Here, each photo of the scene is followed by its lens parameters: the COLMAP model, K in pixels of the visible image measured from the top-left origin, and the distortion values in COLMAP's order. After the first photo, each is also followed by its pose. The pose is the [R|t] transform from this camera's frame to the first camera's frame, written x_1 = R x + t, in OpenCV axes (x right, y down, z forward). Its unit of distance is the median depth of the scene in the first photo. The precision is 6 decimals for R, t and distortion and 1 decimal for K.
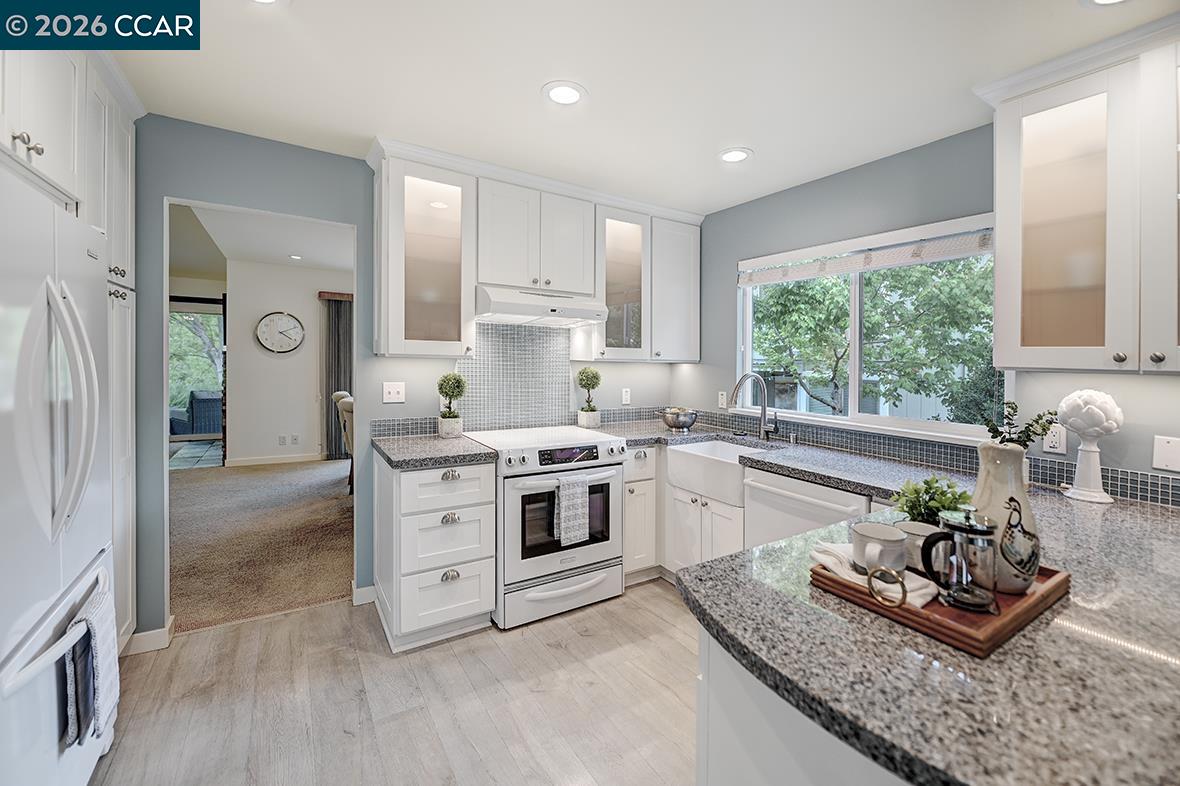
lens RADIAL K [[480.3, 0, 590.3], [0, 480.3, 357.4], [0, 0, 1]] dist [0.000424, 0.000009]
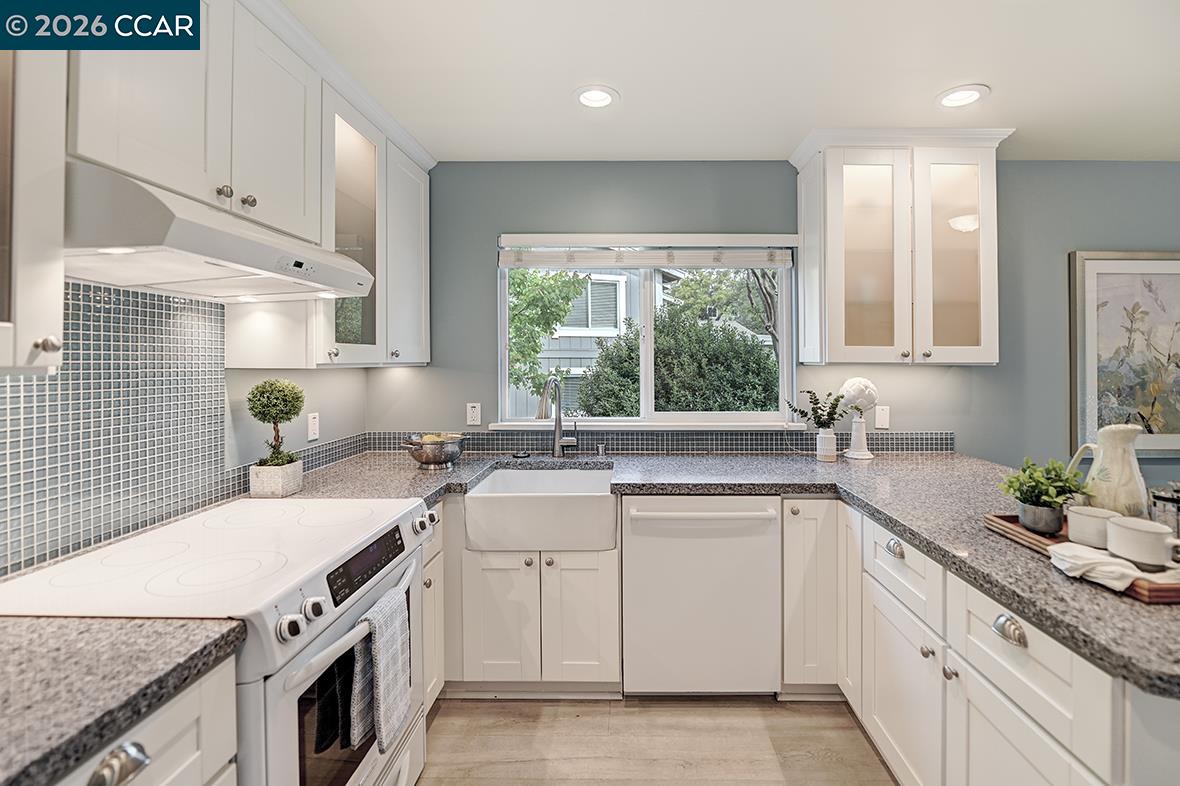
lens RADIAL K [[501.3, 0, 586.5], [0, 501.3, 349.3], [0, 0, 1]] dist [-0.003592, -0.000559]
pose [[0.540055, -0.003252, 0.841624, -0.341916], [0.009542, 0.999952, -0.002259, -0.010449], [-0.841576, 0.009251, 0.540060, 0.511868]]
